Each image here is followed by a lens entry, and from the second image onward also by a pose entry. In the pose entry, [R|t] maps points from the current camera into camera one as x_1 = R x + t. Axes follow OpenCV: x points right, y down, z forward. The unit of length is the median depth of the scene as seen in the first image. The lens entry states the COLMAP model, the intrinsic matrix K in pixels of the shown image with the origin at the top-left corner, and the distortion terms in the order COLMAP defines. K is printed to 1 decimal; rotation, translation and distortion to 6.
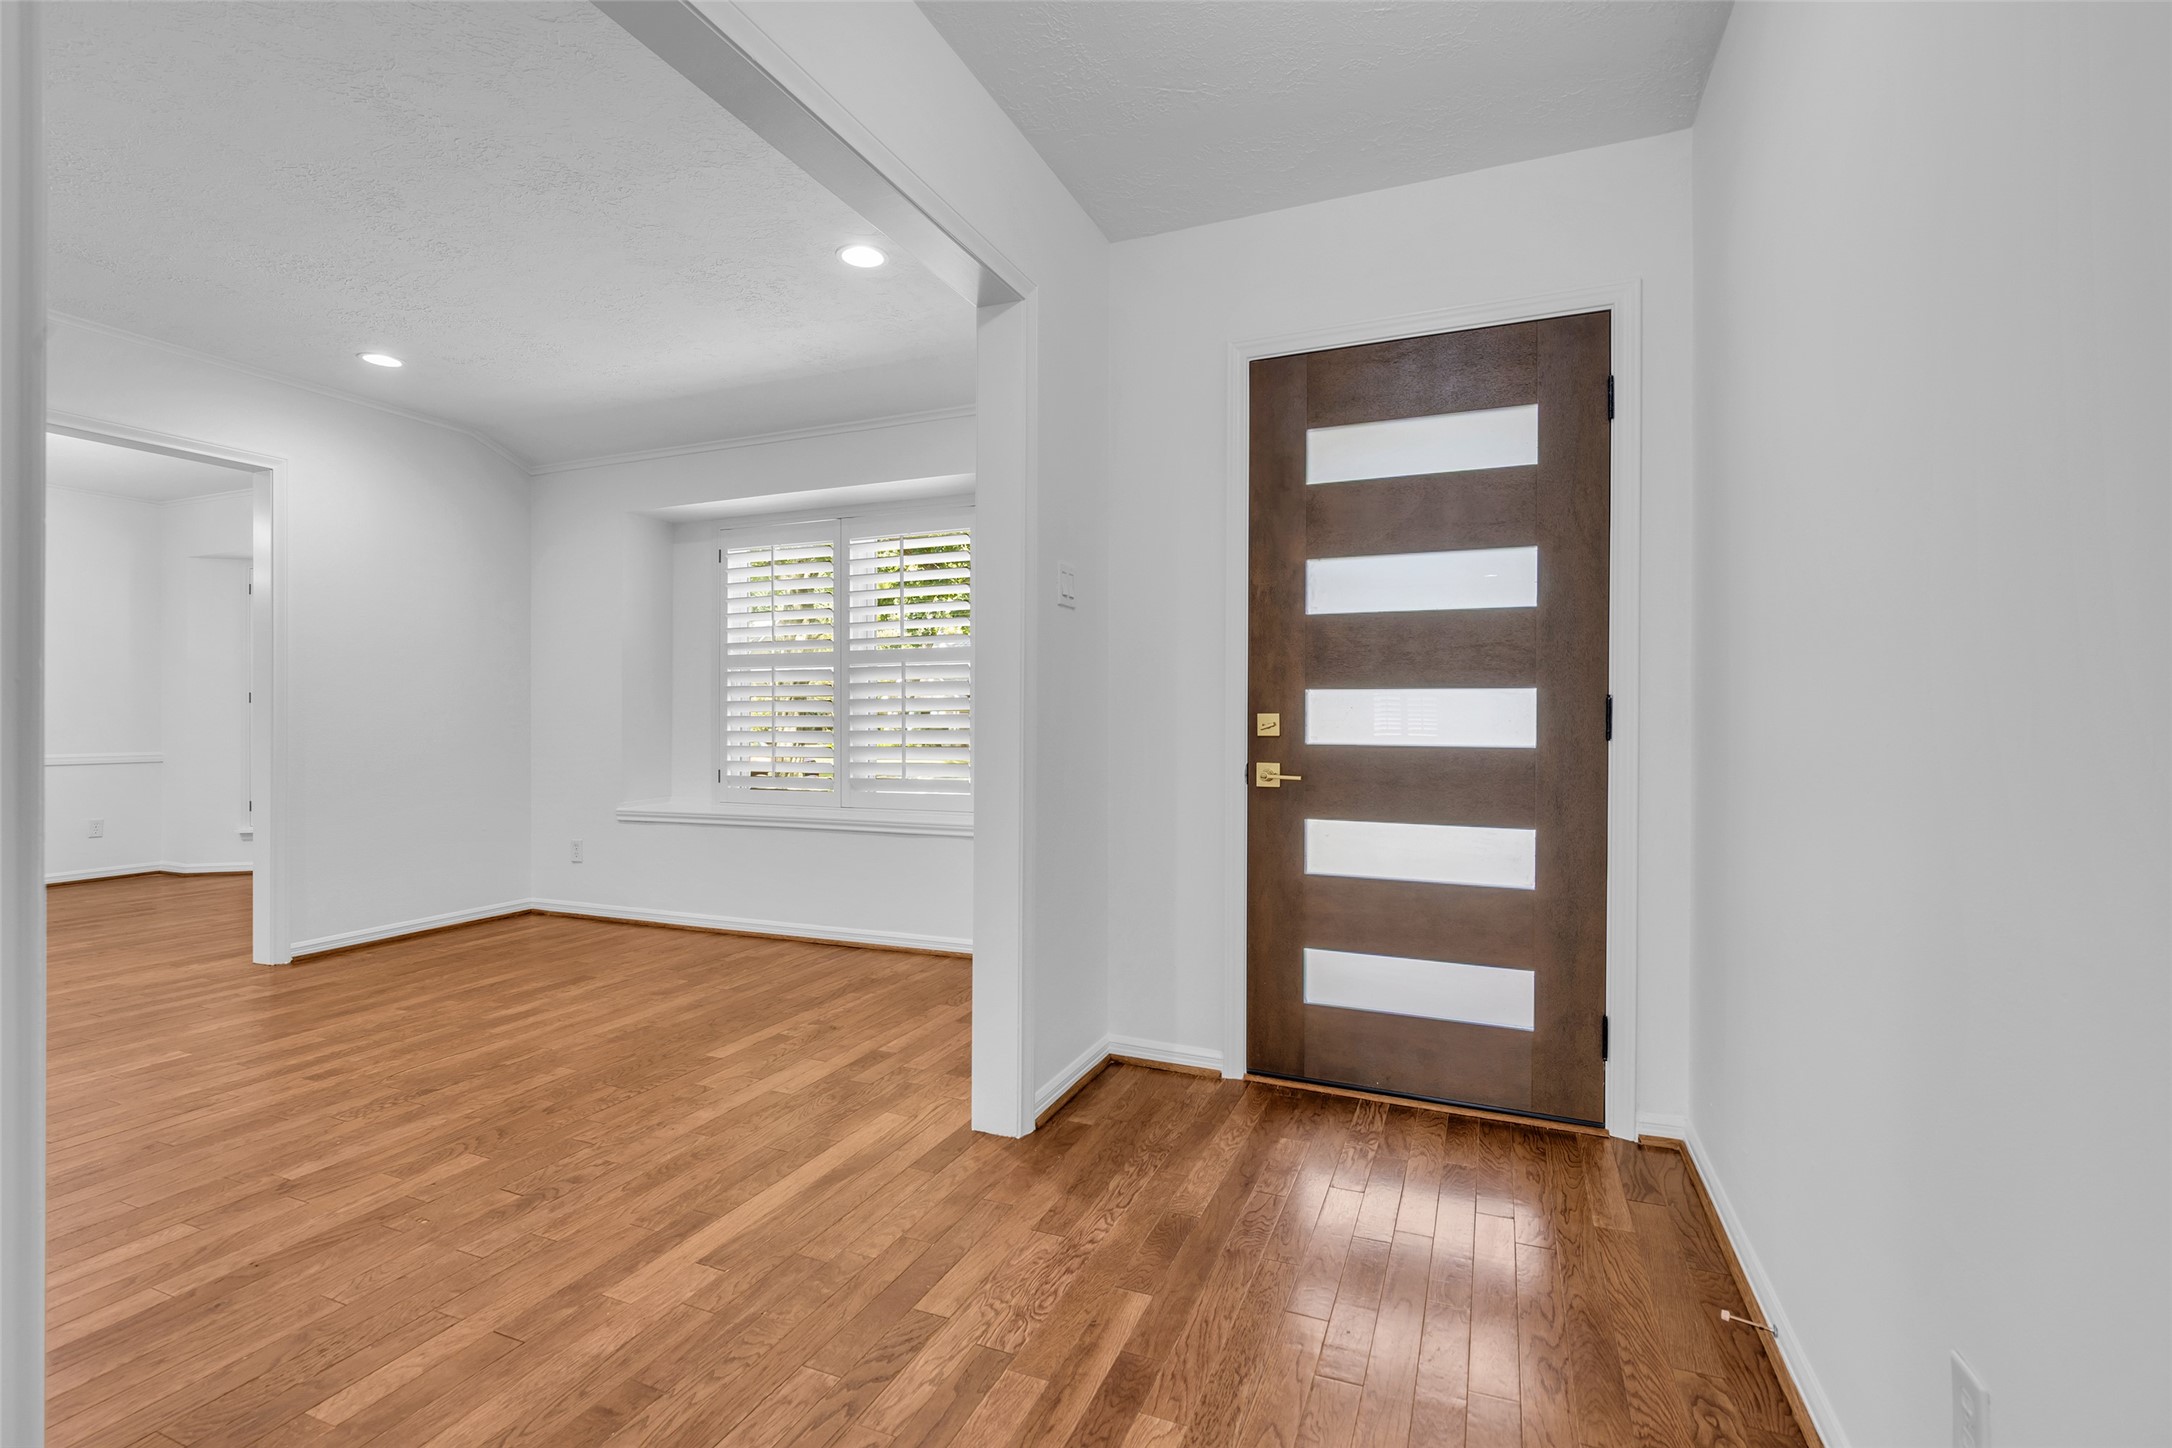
lens RADIAL K [[1002.7, 0, 1086.0], [0, 1002.7, 724.0], [0, 0, 1]] dist [-0.017498, 0.005914]
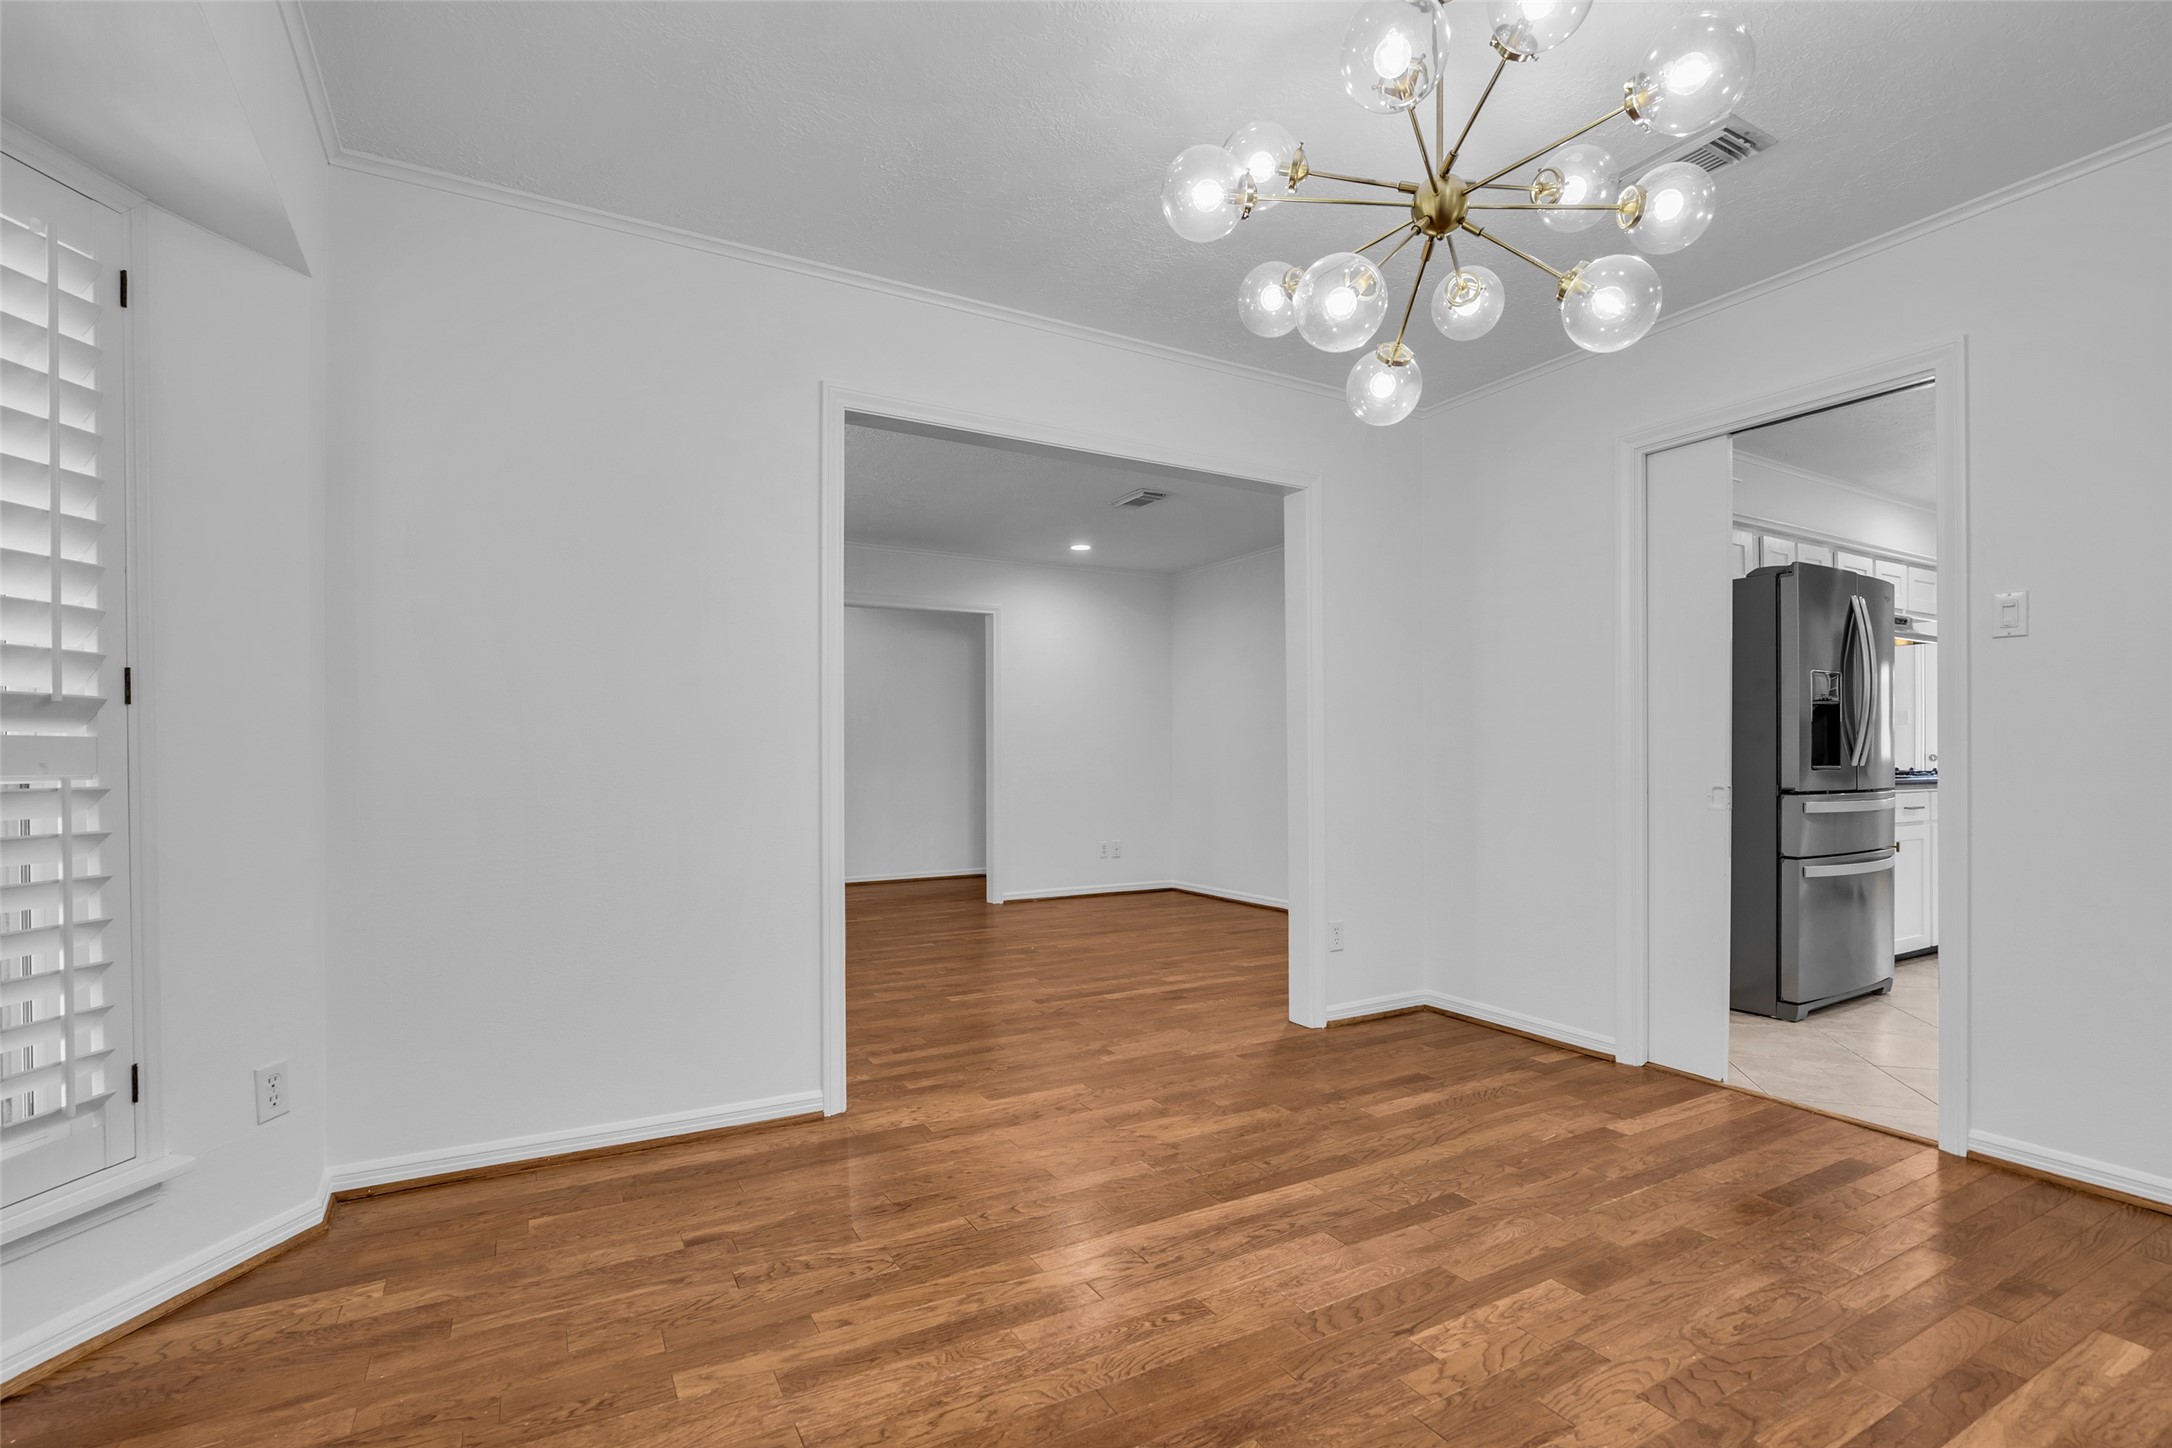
lens RADIAL K [[1002.7, 0, 1086.0], [0, 1002.7, 724.0], [0, 0, 1]] dist [-0.017498, 0.005914]
pose [[-0.786779, 0.022108, 0.616838, -1.697791], [0.005242, 0.999562, -0.029139, -0.011527], [-0.617212, -0.019693, -0.786550, 1.750476]]
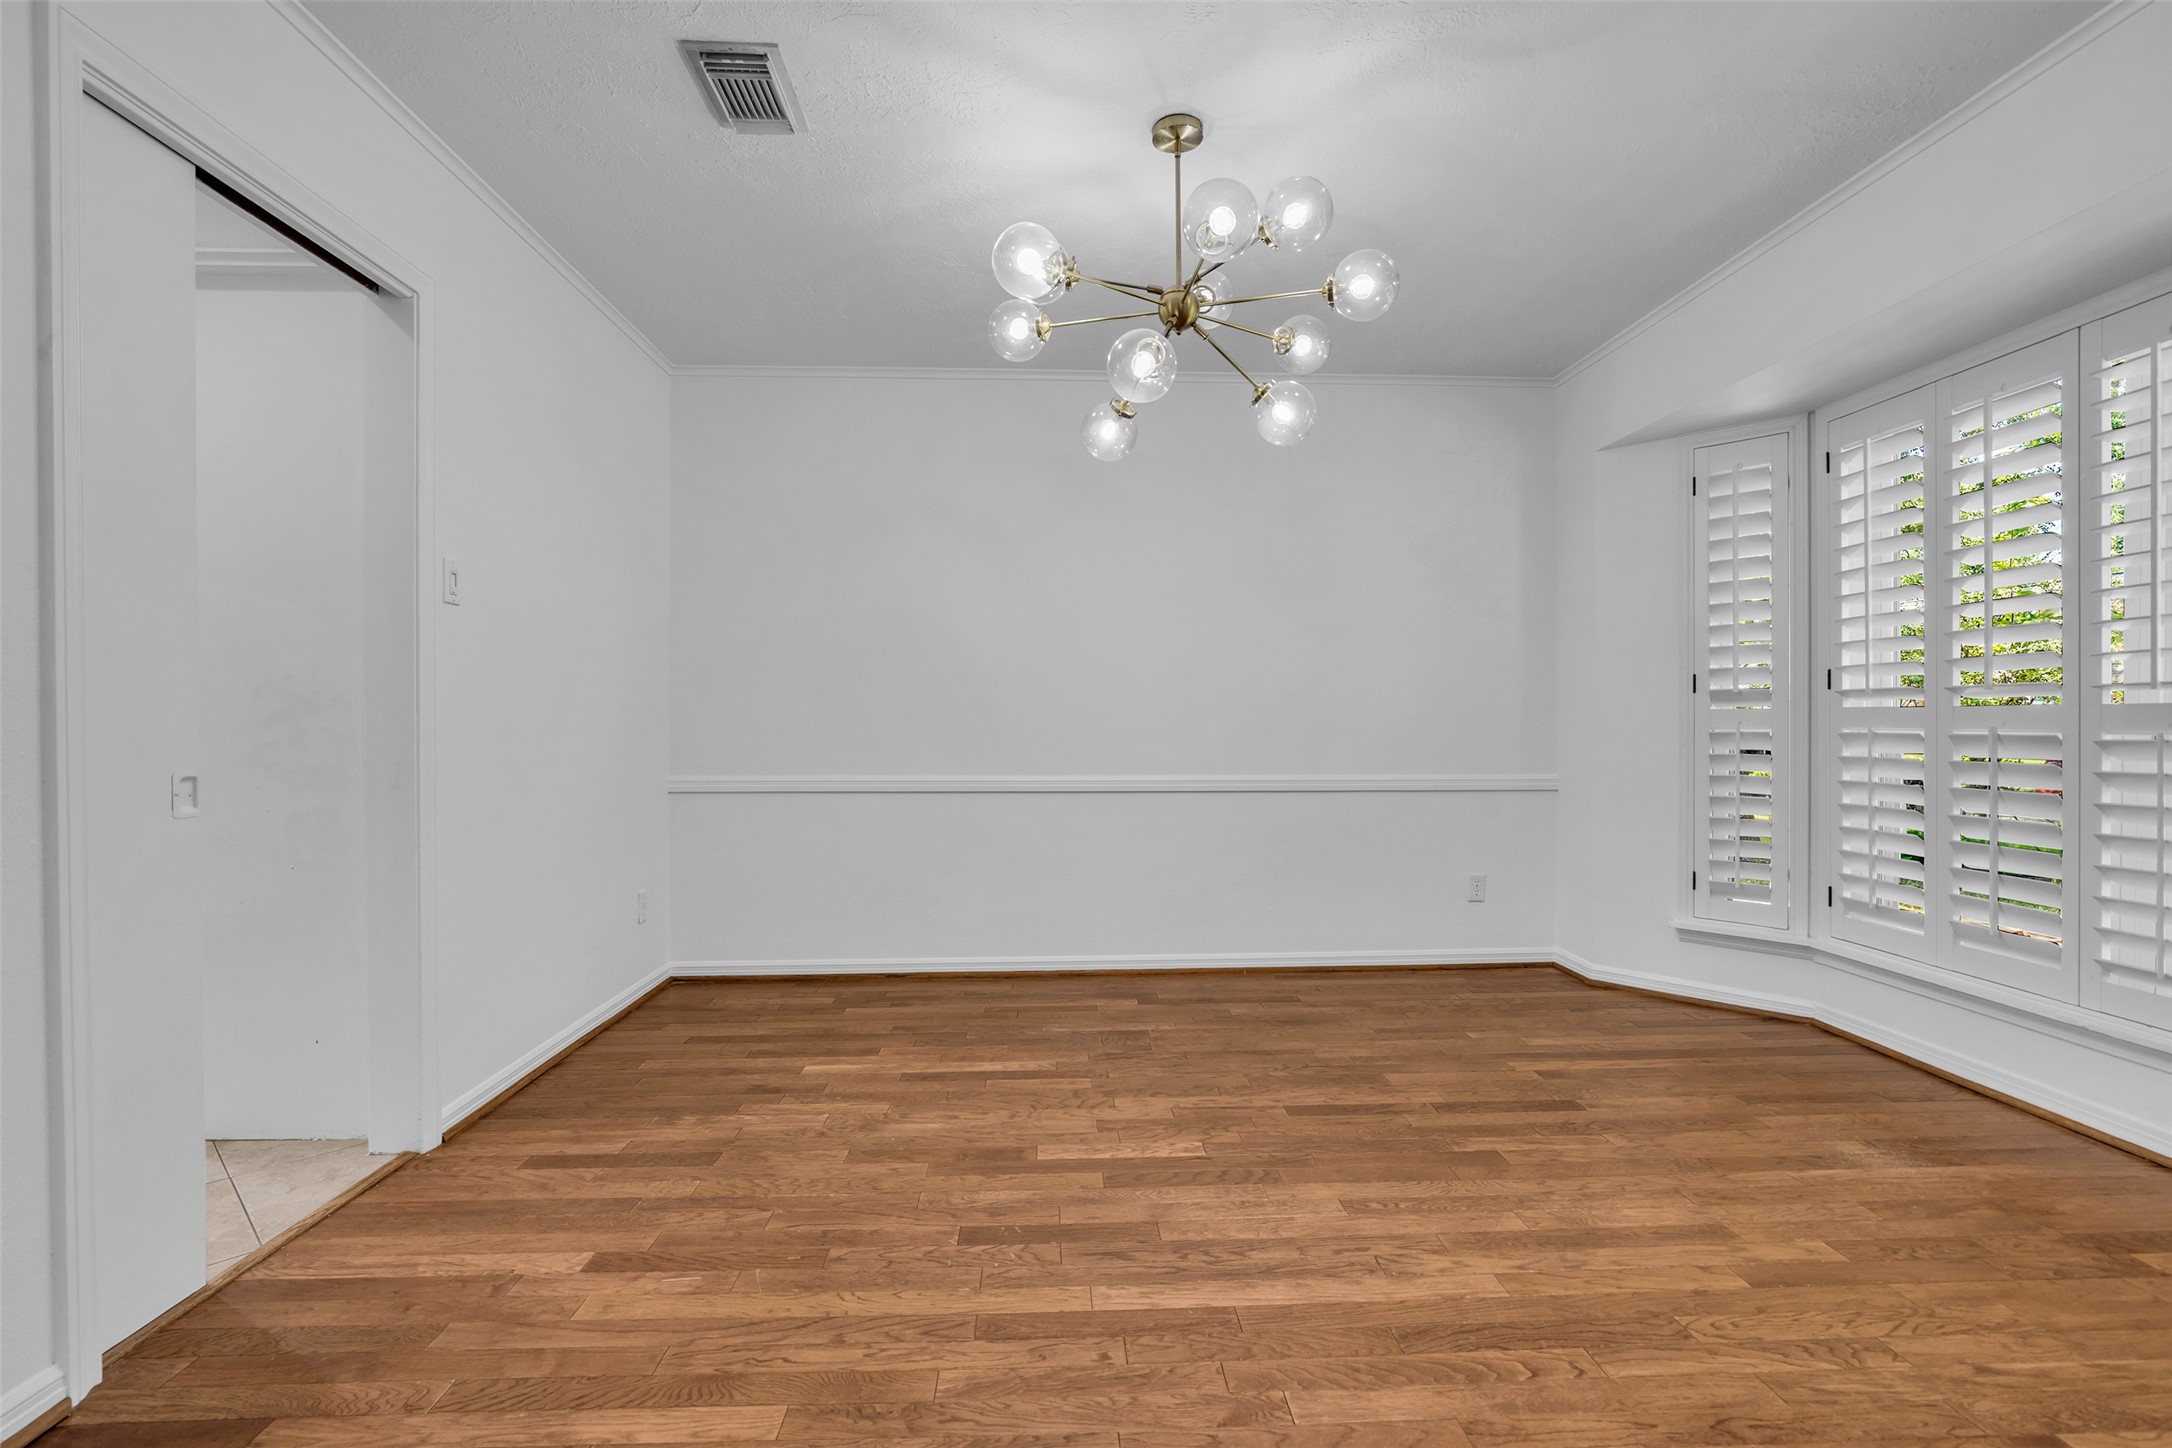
lens RADIAL K [[1002.7, 0, 1086.0], [0, 1002.7, 724.0], [0, 0, 1]] dist [-0.017498, 0.005914]
pose [[0.424382, 0.003370, -0.905477, -0.923692], [-0.003641, 0.999991, 0.002016, -0.007130], [0.905476, 0.002442, 0.424391, 0.877495]]
